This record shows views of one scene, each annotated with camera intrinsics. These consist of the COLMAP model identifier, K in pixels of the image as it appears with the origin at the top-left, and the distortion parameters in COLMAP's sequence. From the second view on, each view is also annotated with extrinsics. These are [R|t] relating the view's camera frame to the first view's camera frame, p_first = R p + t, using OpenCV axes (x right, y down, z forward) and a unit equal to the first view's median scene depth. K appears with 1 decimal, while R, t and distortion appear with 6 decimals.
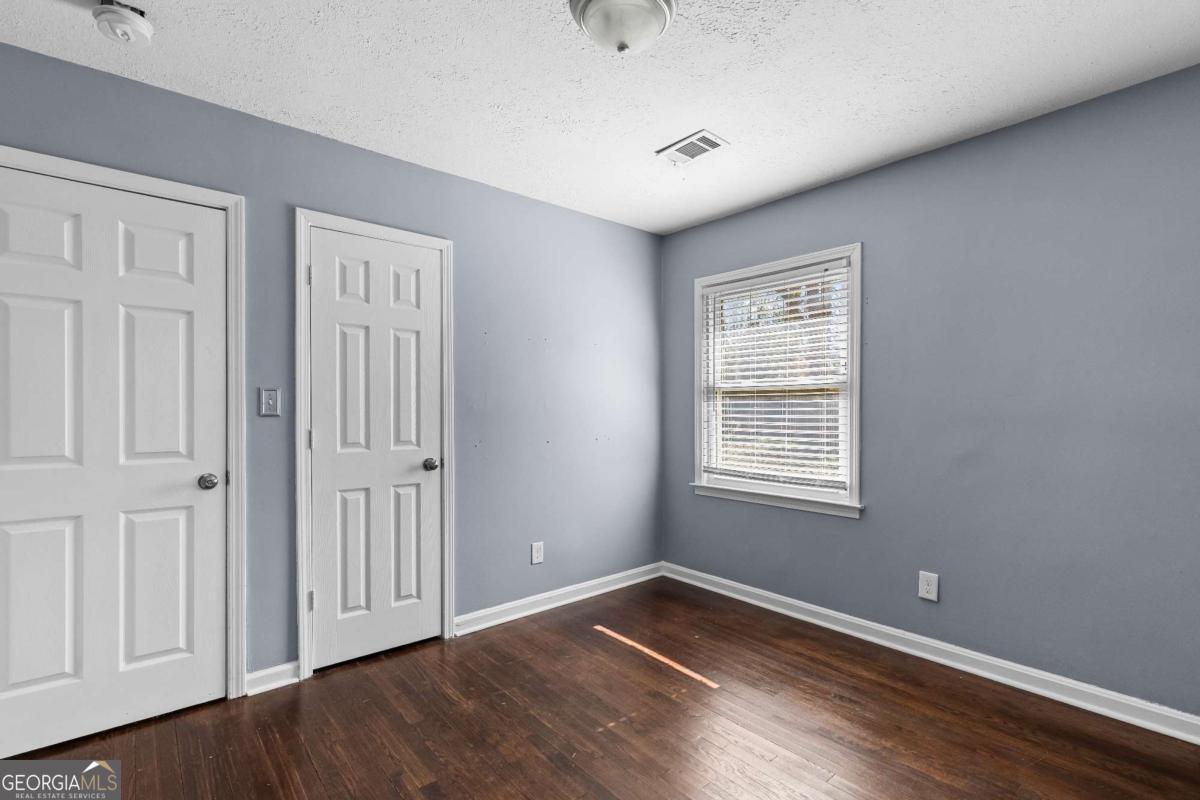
lens RADIAL K [[549.7, 0, 618.6], [0, 549.7, 416.5], [0, 0, 1]] dist [0.000375, 0.000659]
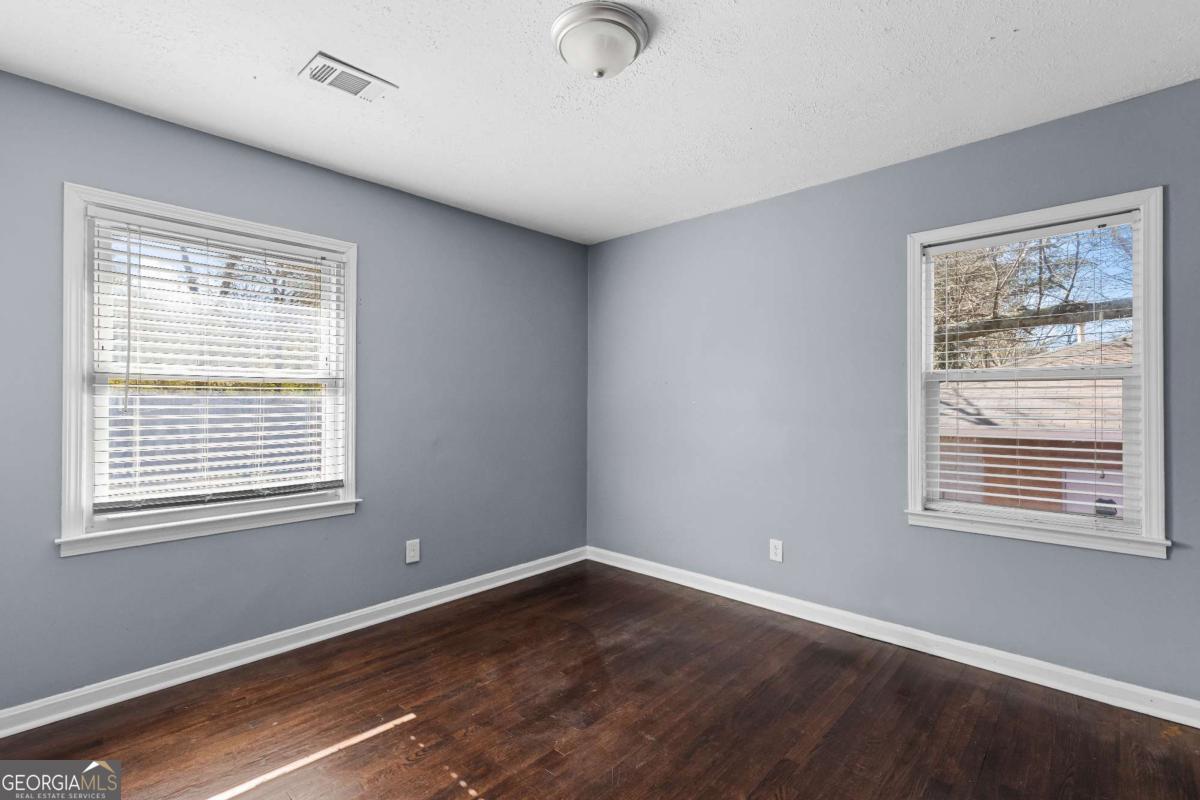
lens RADIAL K [[549.7, 0, 591.4], [0, 549.7, 400.0], [0, 0, 1]] dist [0.000375, 0.000659]
pose [[-0.092034, 0.004133, 0.995747, -0.667038], [0.018204, 0.999831, -0.002468, -0.014292], [-0.995589, 0.017899, -0.092093, 0.702984]]
